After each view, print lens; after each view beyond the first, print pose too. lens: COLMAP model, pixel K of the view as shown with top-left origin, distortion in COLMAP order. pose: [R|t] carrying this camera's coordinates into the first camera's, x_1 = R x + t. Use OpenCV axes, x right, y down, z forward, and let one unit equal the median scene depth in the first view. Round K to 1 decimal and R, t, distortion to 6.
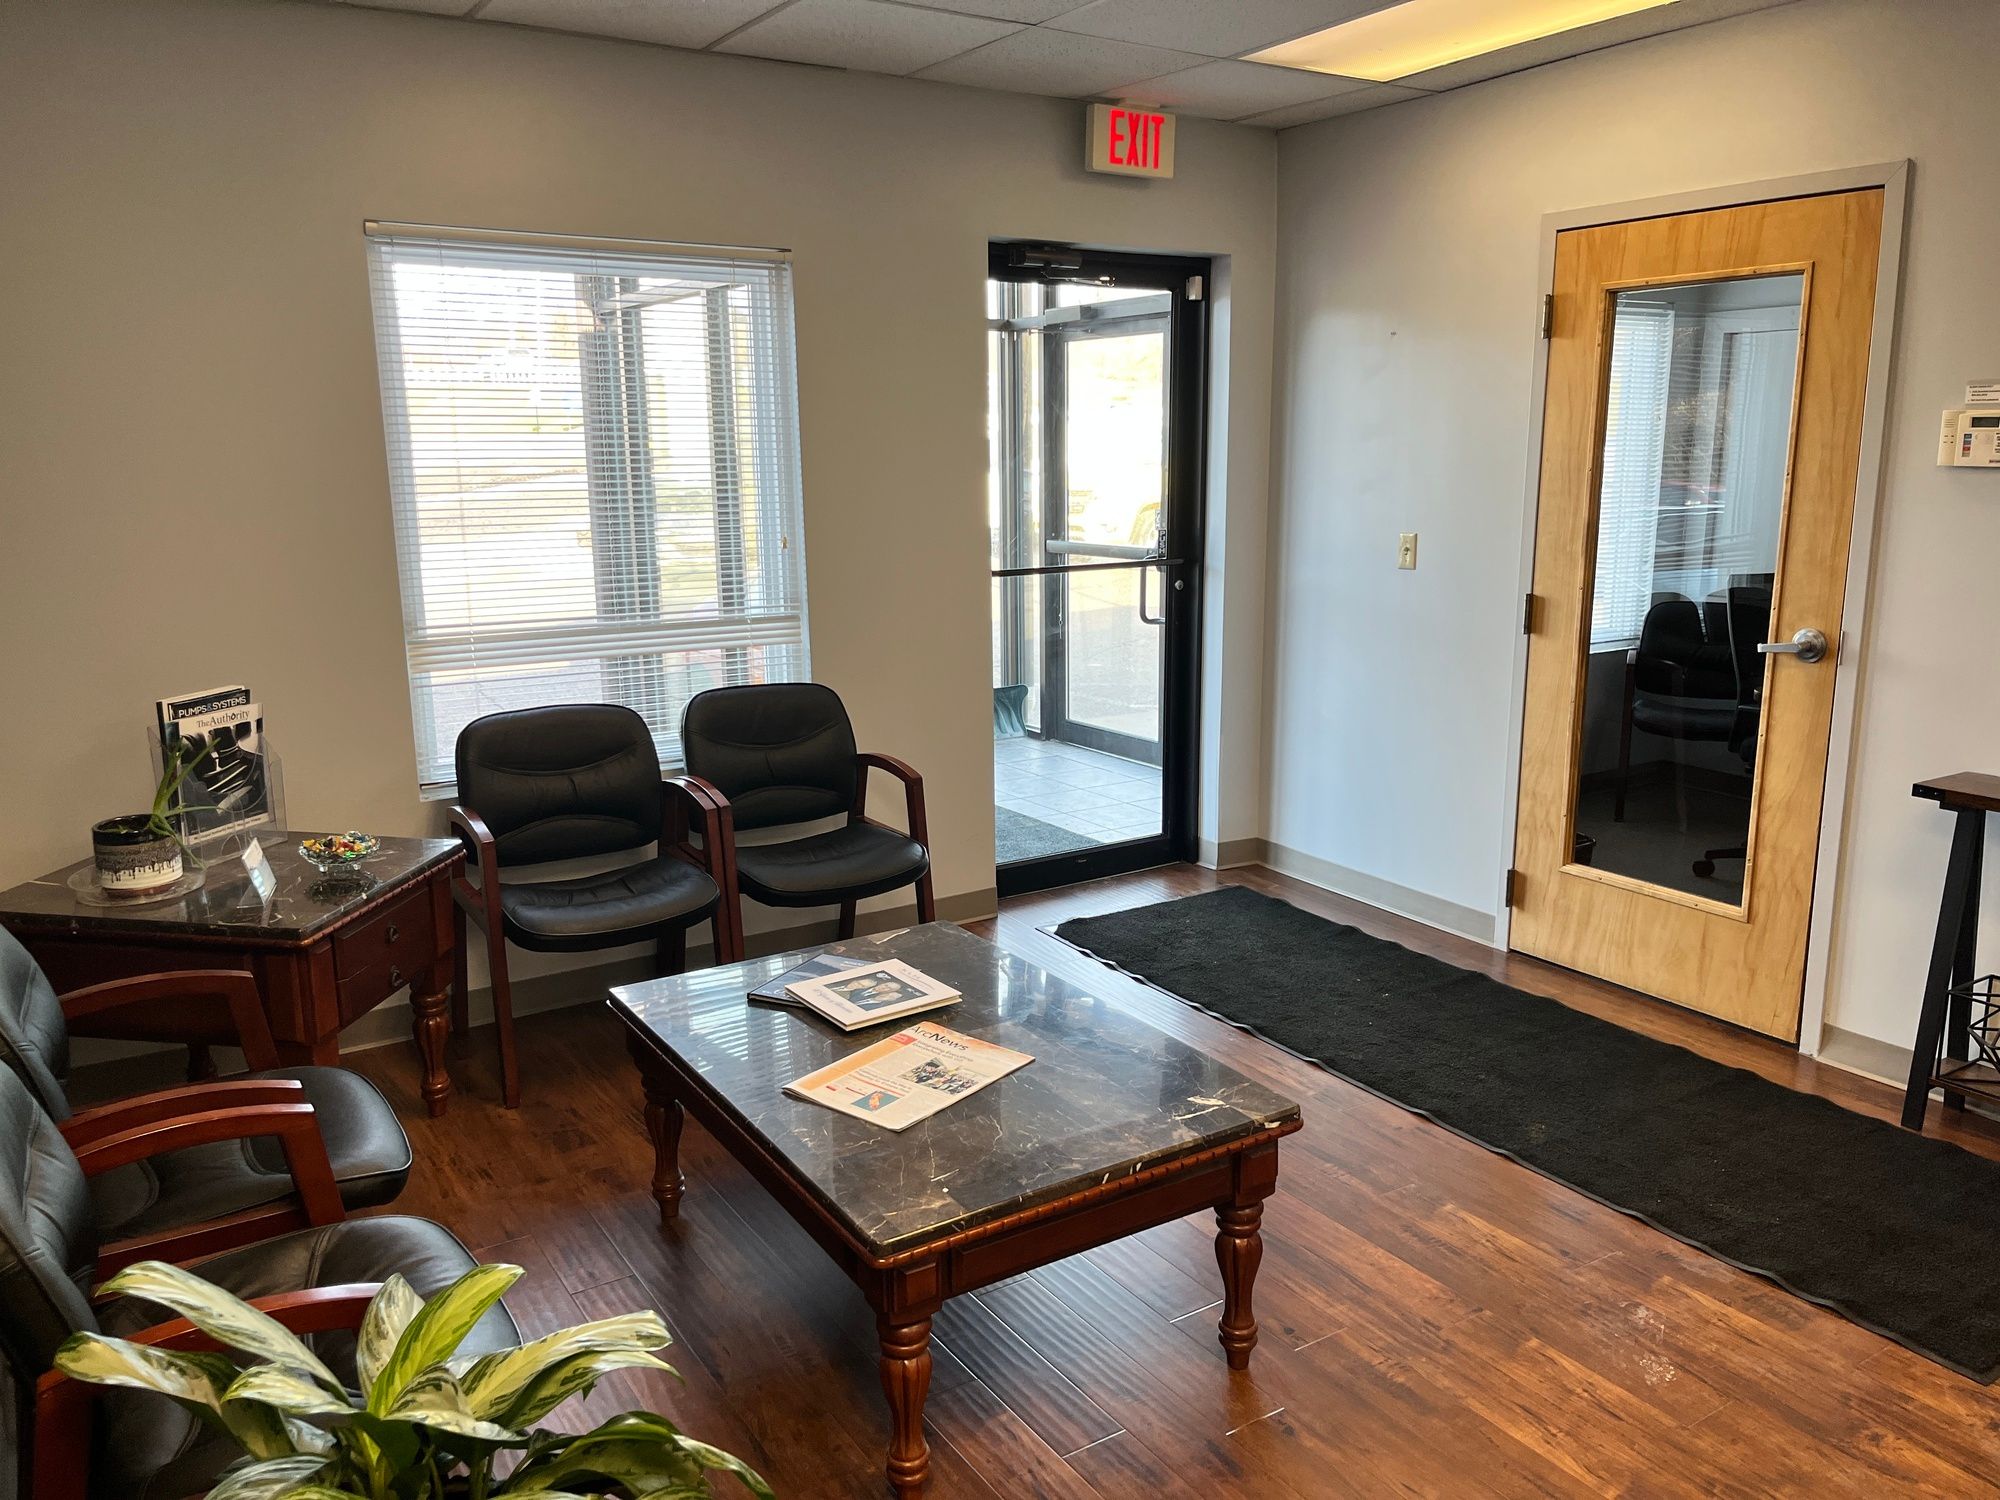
lens RADIAL K [[1515.1, 0, 1000.0], [0, 1515.1, 750.0], [0, 0, 1]] dist [0.025507, -0.002651]
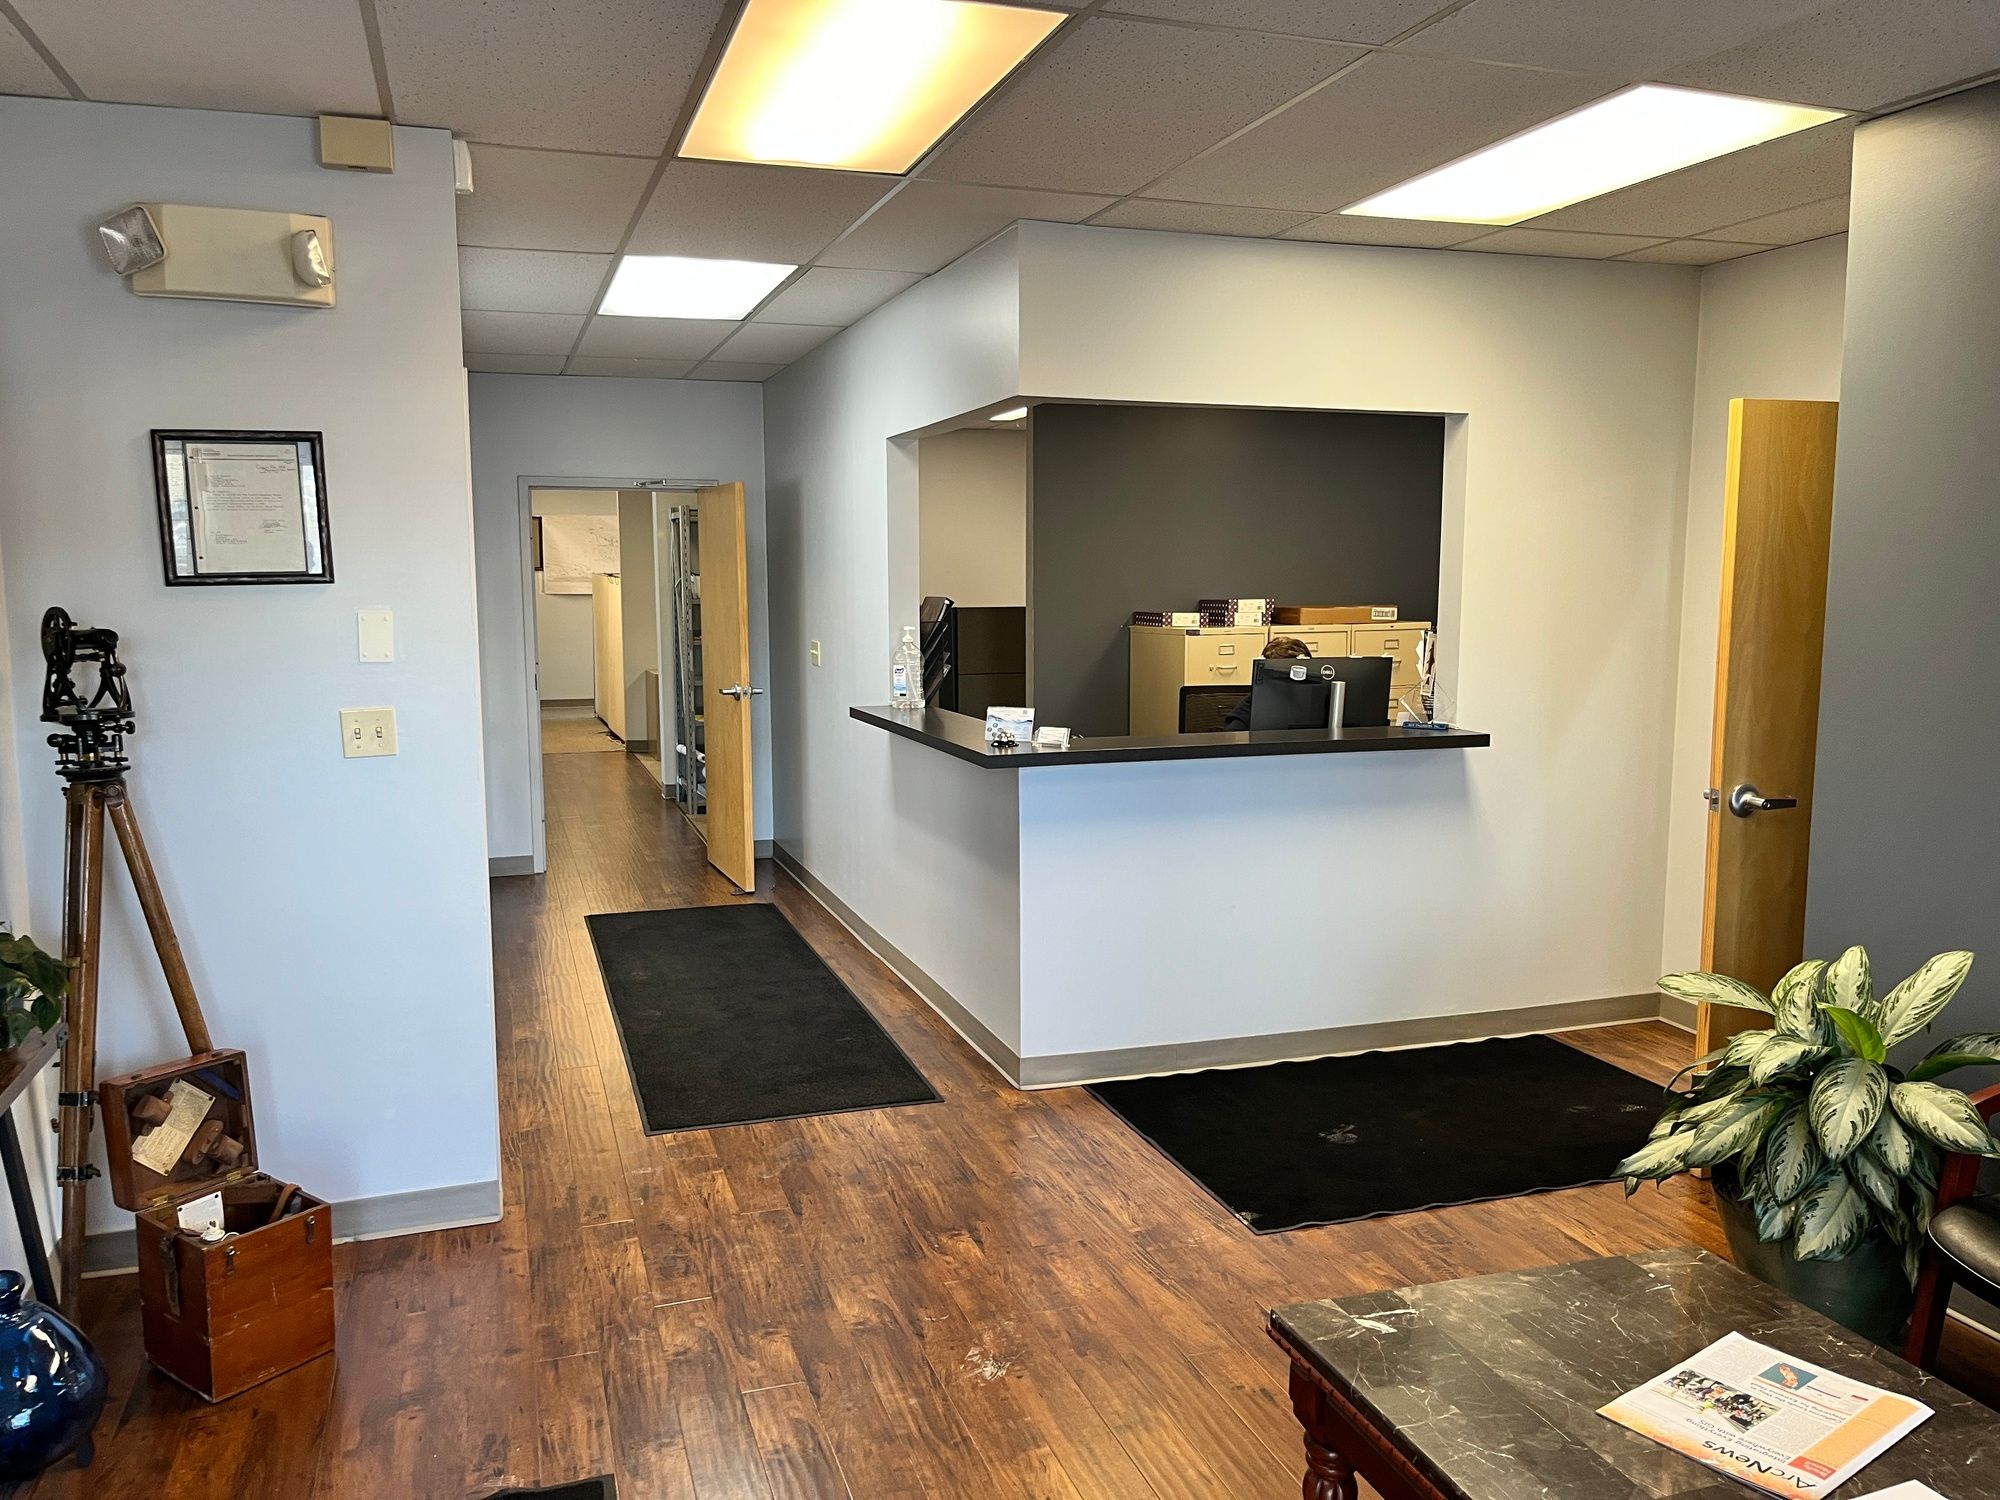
lens RADIAL K [[1515.1, 0, 1000.0], [0, 1515.1, 750.0], [0, 0, 1]] dist [0.025507, -0.002651]
pose [[-0.970106, -0.022669, 0.241622, 0.105598], [0.053686, 0.950915, 0.304761, -0.277945], [-0.236671, 0.308622, -0.921271, 1.322998]]
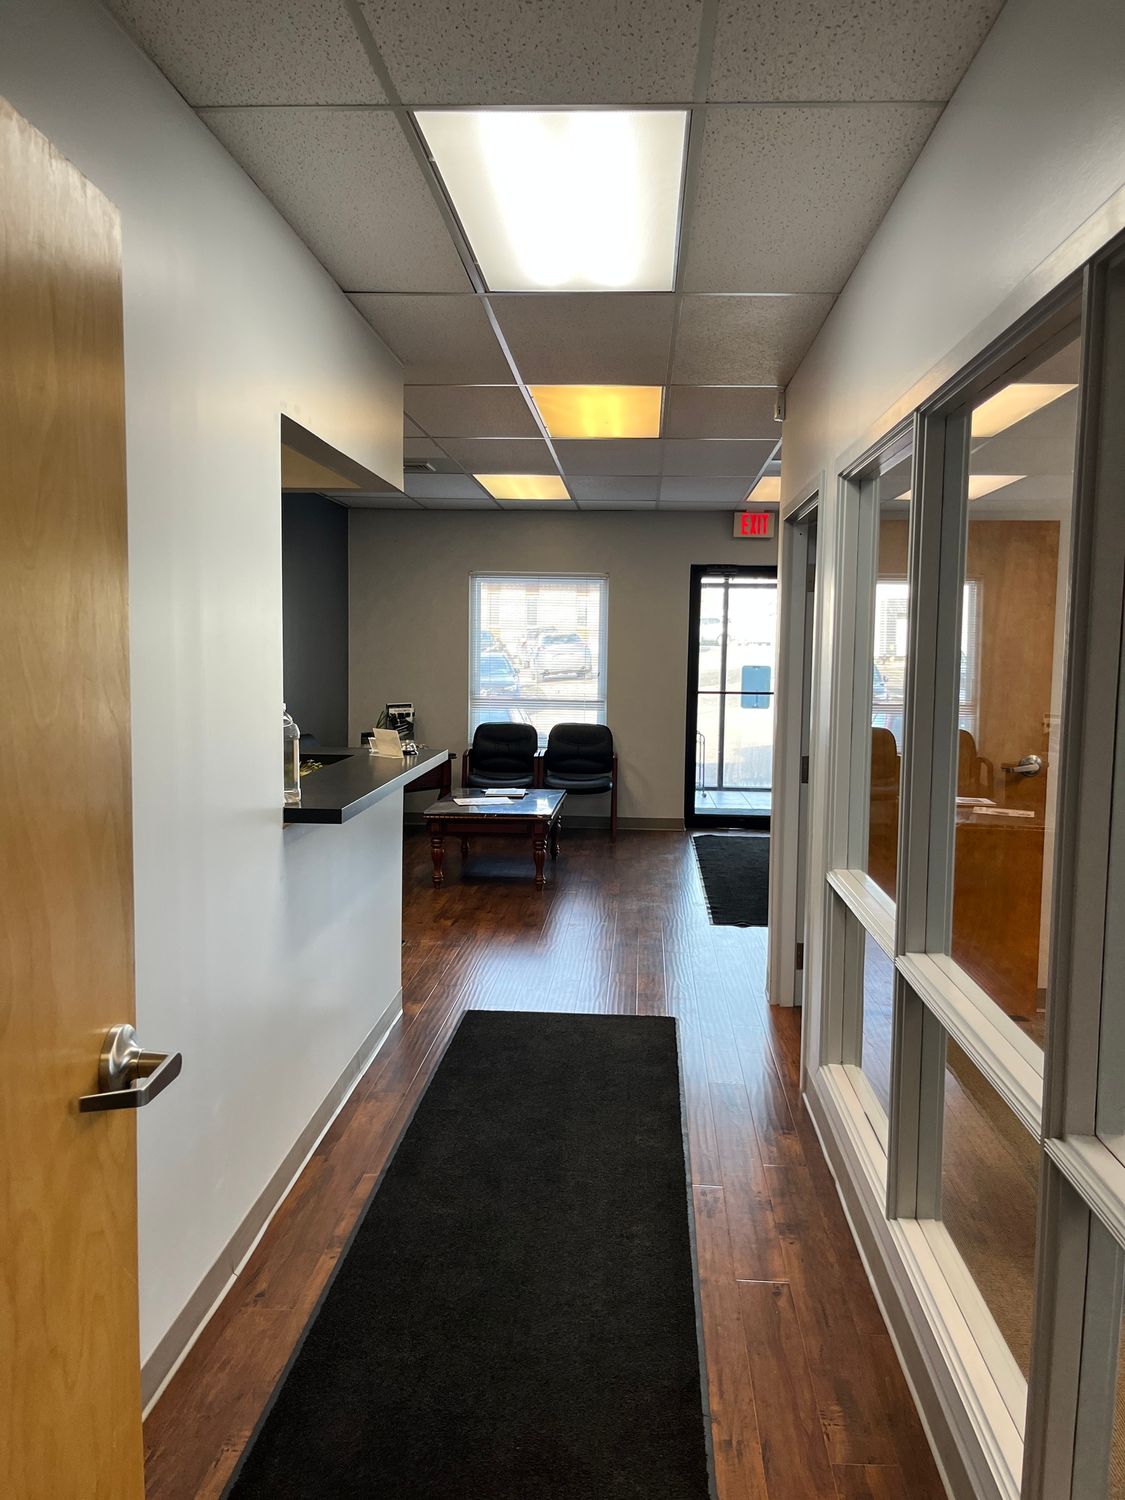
lens RADIAL K [[1136.3, 0, 562.5], [0, 1136.3, 750.0], [0, 0, 1]] dist [0.025507, -0.002651]
pose [[0.799599, 0.074326, -0.595917, 1.370837], [-0.140454, 0.987935, -0.065240, 0.189217], [0.583879, 0.135865, 0.800391, -0.896235]]
